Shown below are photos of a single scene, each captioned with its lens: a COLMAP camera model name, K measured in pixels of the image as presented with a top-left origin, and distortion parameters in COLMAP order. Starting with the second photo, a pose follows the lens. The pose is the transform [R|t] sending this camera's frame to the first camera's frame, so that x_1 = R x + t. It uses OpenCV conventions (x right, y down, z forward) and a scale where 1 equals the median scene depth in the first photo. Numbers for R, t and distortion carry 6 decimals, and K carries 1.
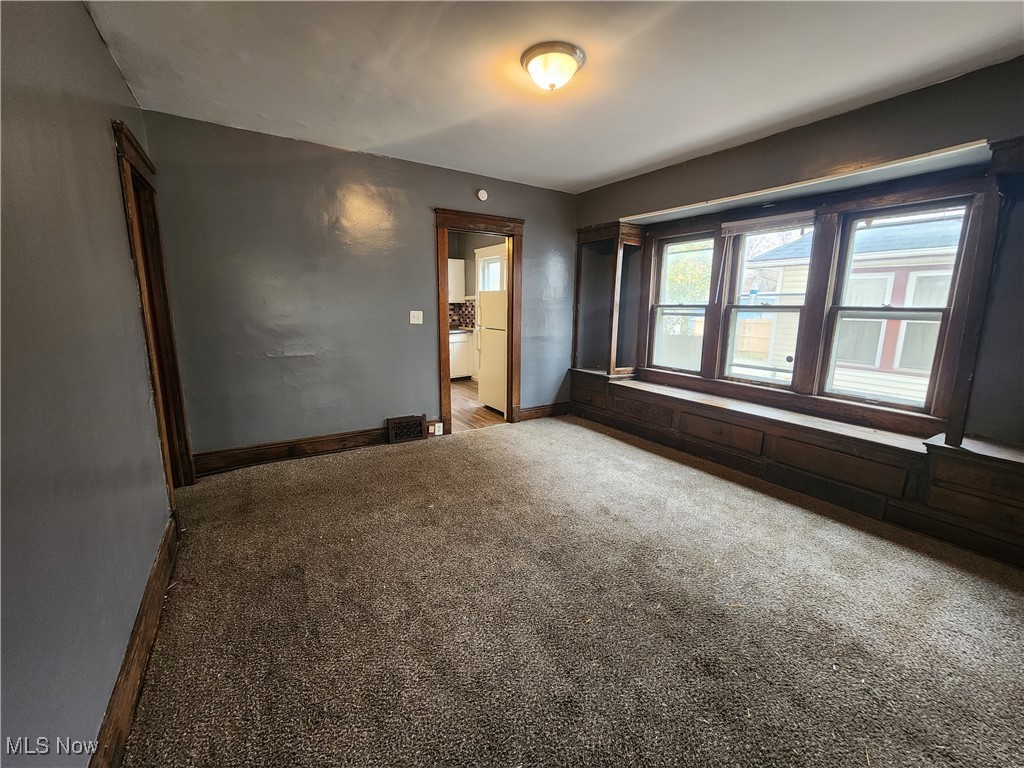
lens RADIAL K [[421.5, 0, 510.1], [0, 421.5, 383.0], [0, 0, 1]] dist [0.000008, -0.000078]
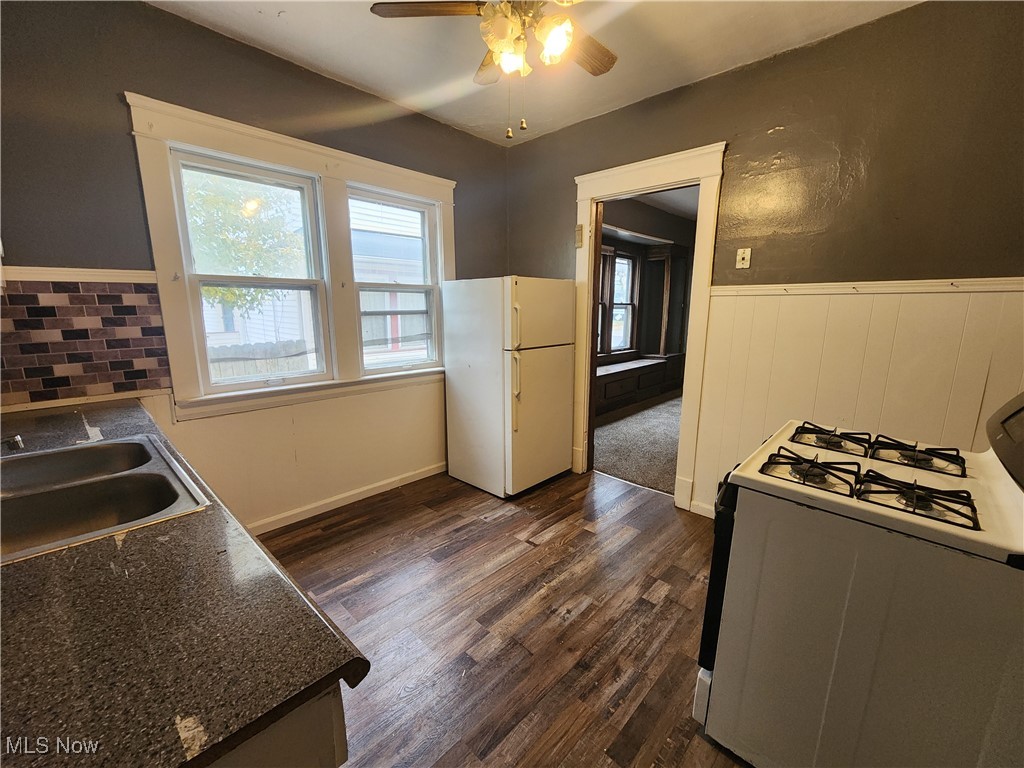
lens RADIAL K [[421.5, 0, 512.5], [0, 421.5, 387.9], [0, 0, 1]] dist [0.000008, -0.000078]
pose [[-0.258623, -0.201174, 0.944798, -0.795095], [0.167862, 0.953833, 0.249047, -0.308795], [-0.951281, 0.223005, -0.212914, 1.612499]]
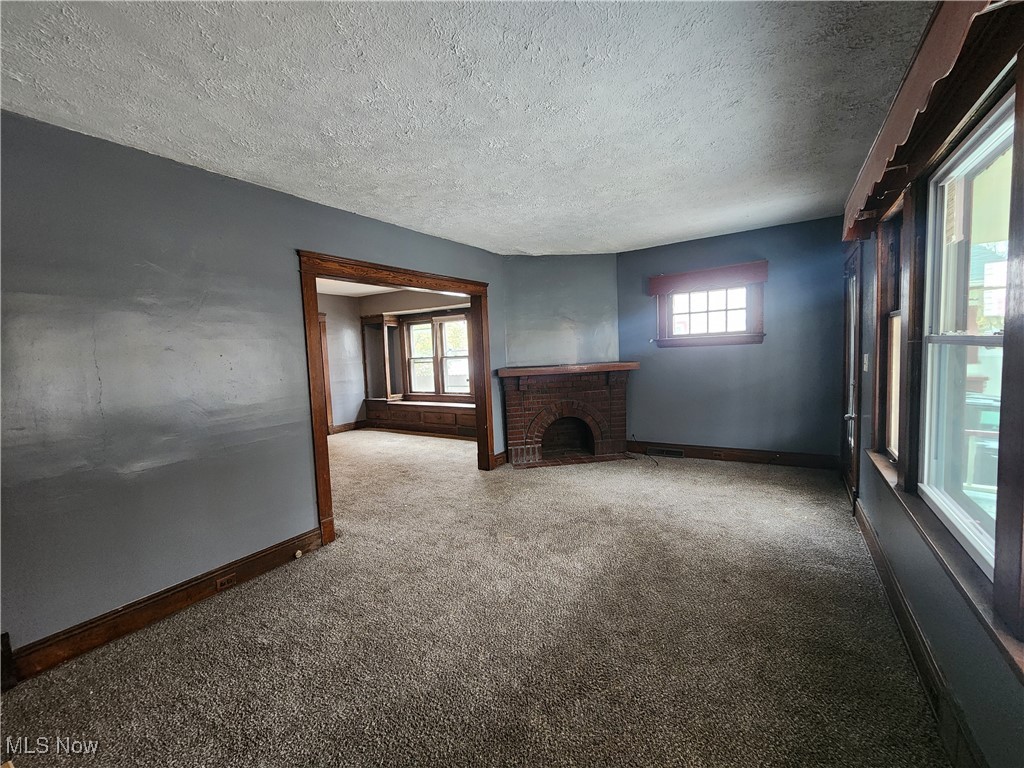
lens RADIAL K [[421.5, 0, 513.3], [0, 421.5, 387.0], [0, 0, 1]] dist [0.000008, -0.000078]
pose [[0.902215, -0.080542, 0.423699, -0.028264], [0.127219, 0.988395, -0.083010, 0.142495], [-0.412096, 0.128795, 0.901991, -0.790268]]
